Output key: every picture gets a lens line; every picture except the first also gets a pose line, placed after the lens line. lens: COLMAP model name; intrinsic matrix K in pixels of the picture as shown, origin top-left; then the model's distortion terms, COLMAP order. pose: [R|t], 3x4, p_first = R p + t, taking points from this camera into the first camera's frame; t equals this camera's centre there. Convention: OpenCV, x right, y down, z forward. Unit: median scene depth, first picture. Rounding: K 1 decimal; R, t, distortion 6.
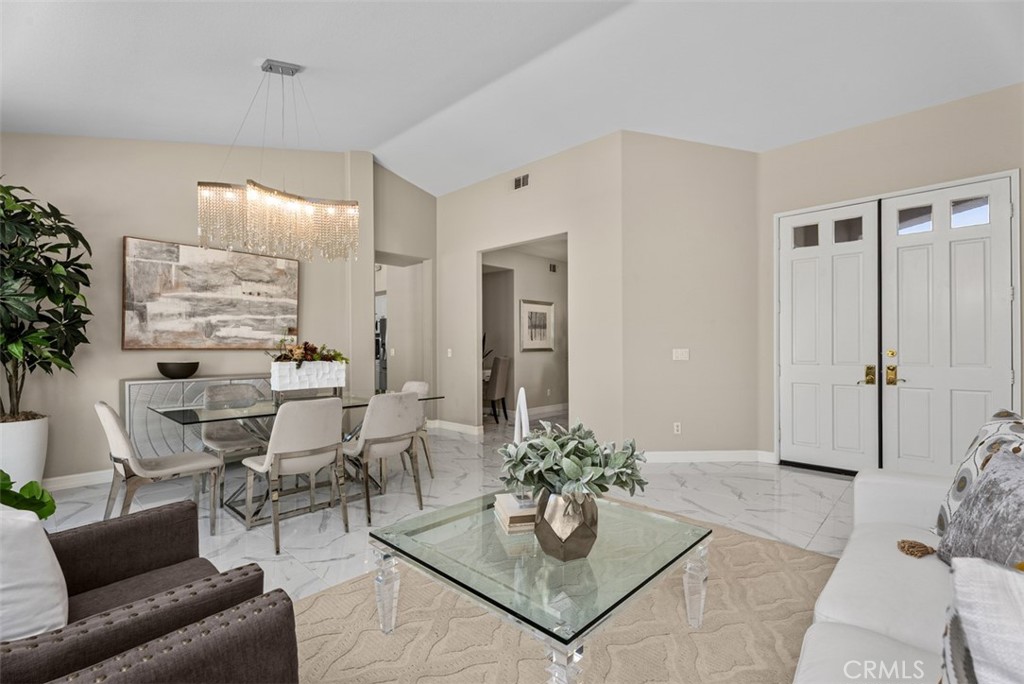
lens RADIAL K [[459.9, 0, 513.3], [0, 459.9, 344.9], [0, 0, 1]] dist [0.004120, -0.001092]
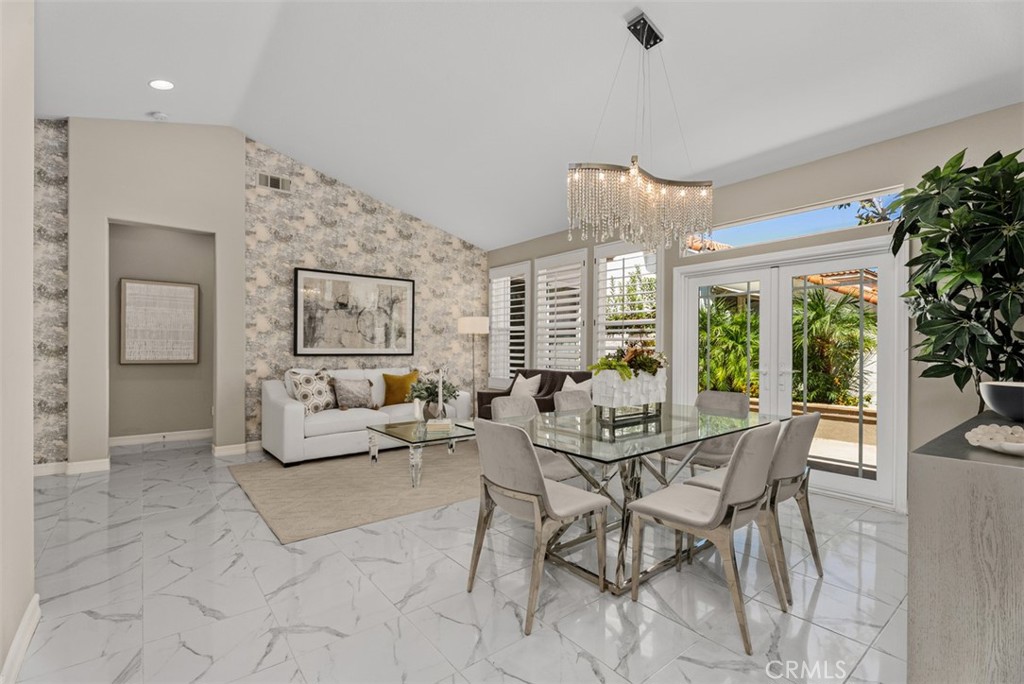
lens RADIAL K [[459.9, 0, 508.6], [0, 459.9, 350.3], [0, 0, 1]] dist [0.004120, -0.001092]
pose [[-0.989422, -0.000925, 0.145065, -0.266177], [-0.001045, 0.999999, -0.000747, 0.005289], [-0.145064, -0.000891, -0.989422, 1.368761]]
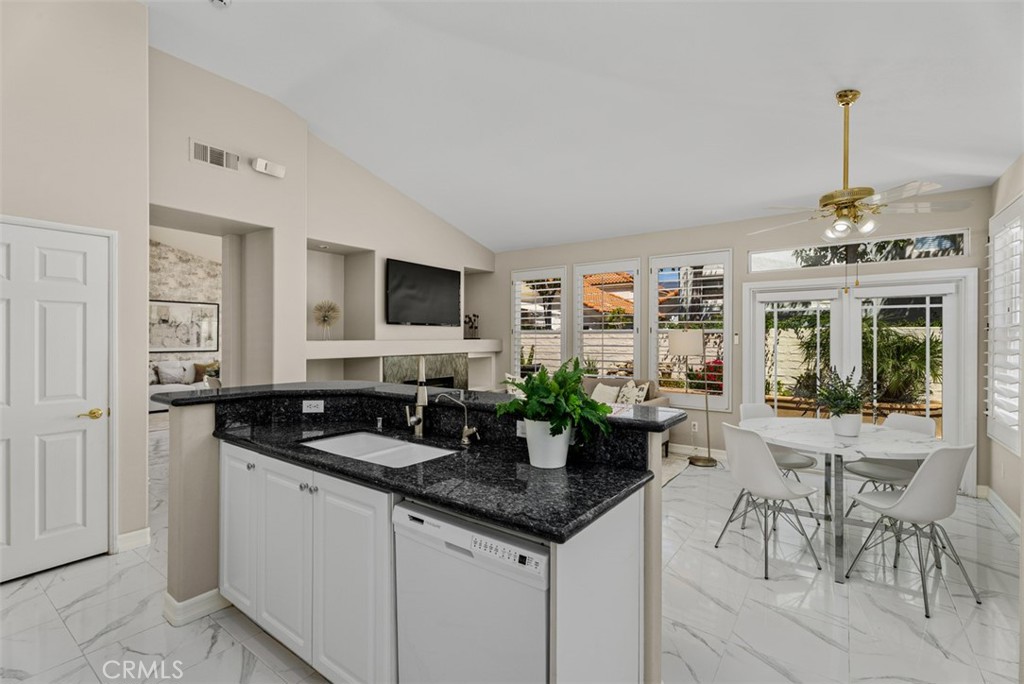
lens RADIAL K [[459.9, 0, 509.0], [0, 459.9, 343.0], [0, 0, 1]] dist [0.004120, -0.001092]
pose [[-0.993968, -0.002616, -0.109642, -0.917086], [-0.003279, 0.999977, 0.005868, -0.038858], [0.109624, 0.006192, -0.993954, 2.369728]]
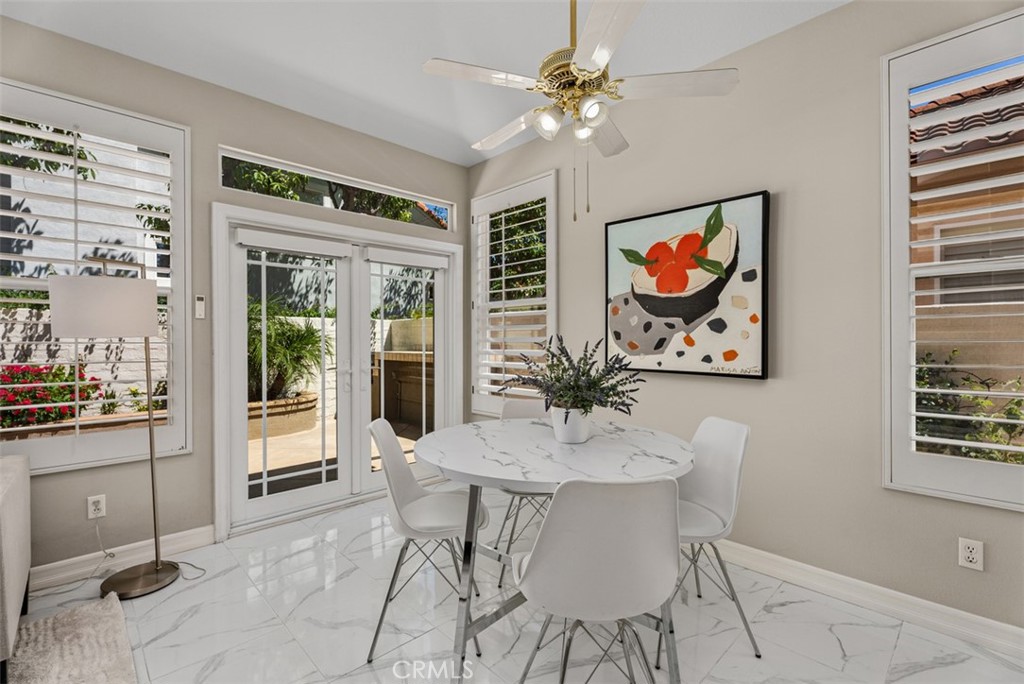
lens RADIAL K [[459.9, 0, 513.5], [0, 459.9, 339.5], [0, 0, 1]] dist [0.004120, -0.001092]
pose [[-0.063580, -0.002298, -0.997974, -1.420661], [0.007935, 0.999965, -0.002808, 0.125681], [0.997945, -0.008098, -0.063560, -0.254920]]
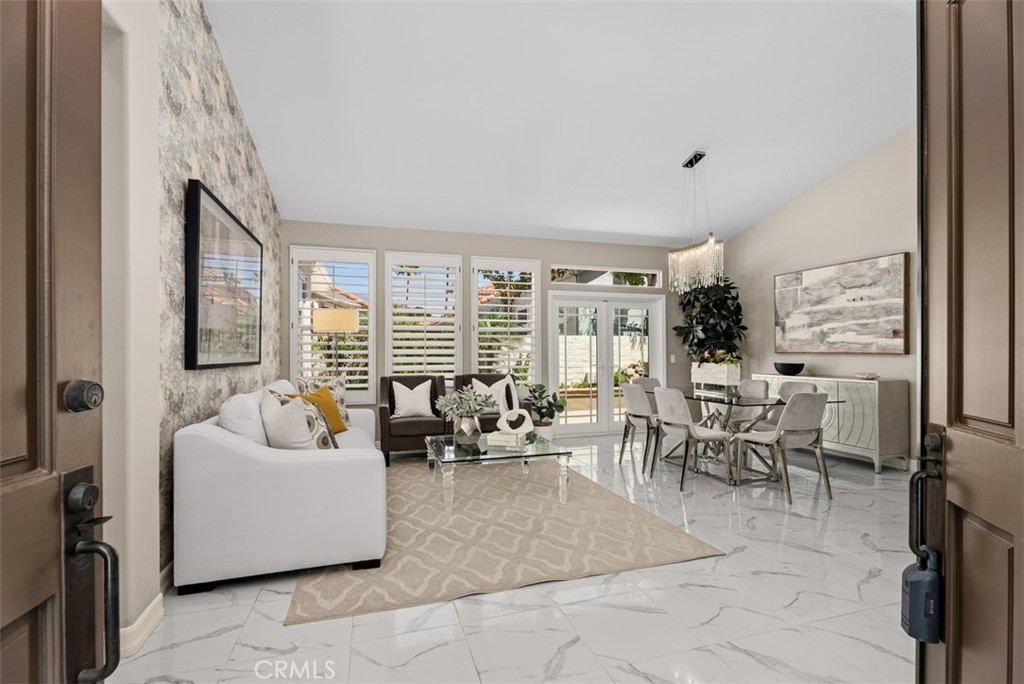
lens RADIAL K [[459.9, 0, 504.6], [0, 459.9, 353.7], [0, 0, 1]] dist [0.004120, -0.001092]
pose [[-0.499316, 0.005315, -0.866404, 0.752048], [0.008008, 0.999967, 0.001519, 0.002144], [0.866383, -0.006180, -0.499342, 0.868279]]
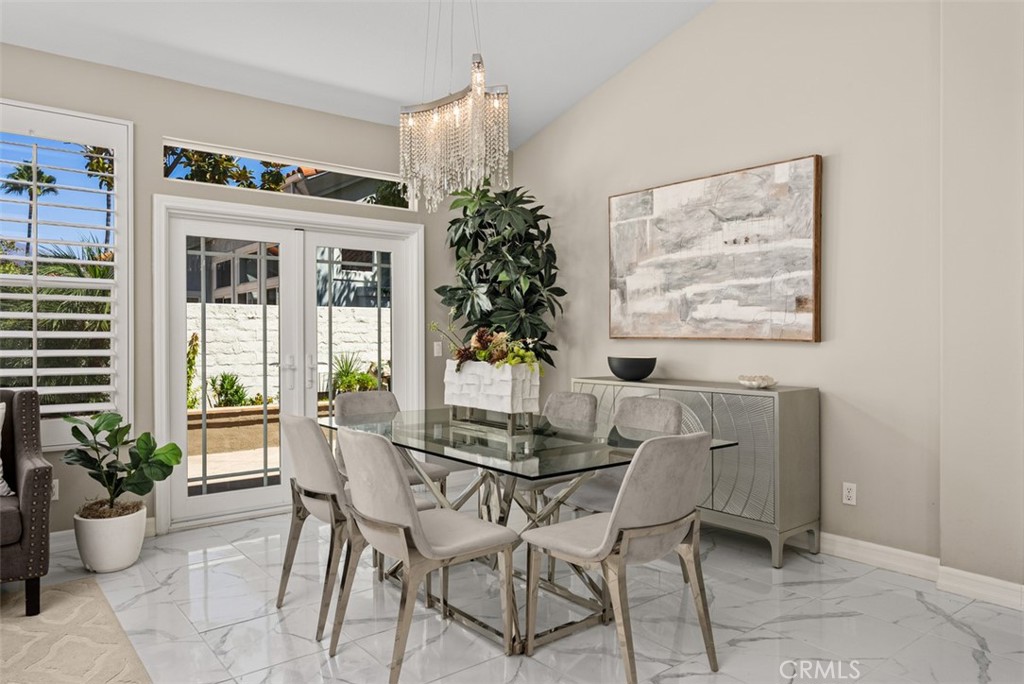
lens RADIAL K [[683.8, 0, 505.3], [0, 683.8, 336.4], [0, 0, 1]] dist [-0.023634, 0.002309]
pose [[-0.146514, 0.003118, -0.989204, 0.312200], [0.003598, 0.999990, 0.002619, 0.001917], [0.989202, -0.003175, -0.146523, 0.876215]]
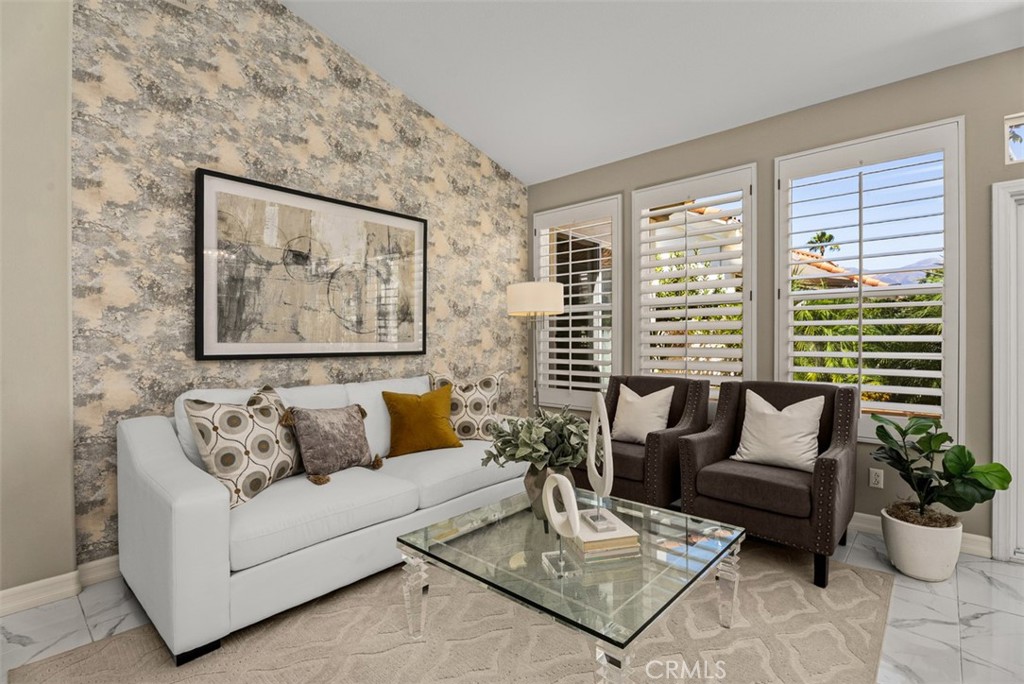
lens RADIAL K [[480.2, 0, 513.6], [0, 480.2, 342.6], [0, 0, 1]] dist [-0.011485, -0.001447]
pose [[-0.999824, 0.007677, -0.017112, 0.087249], [0.007693, 0.999970, -0.000907, 0.001914], [0.017105, -0.001038, -0.999853, 0.846189]]
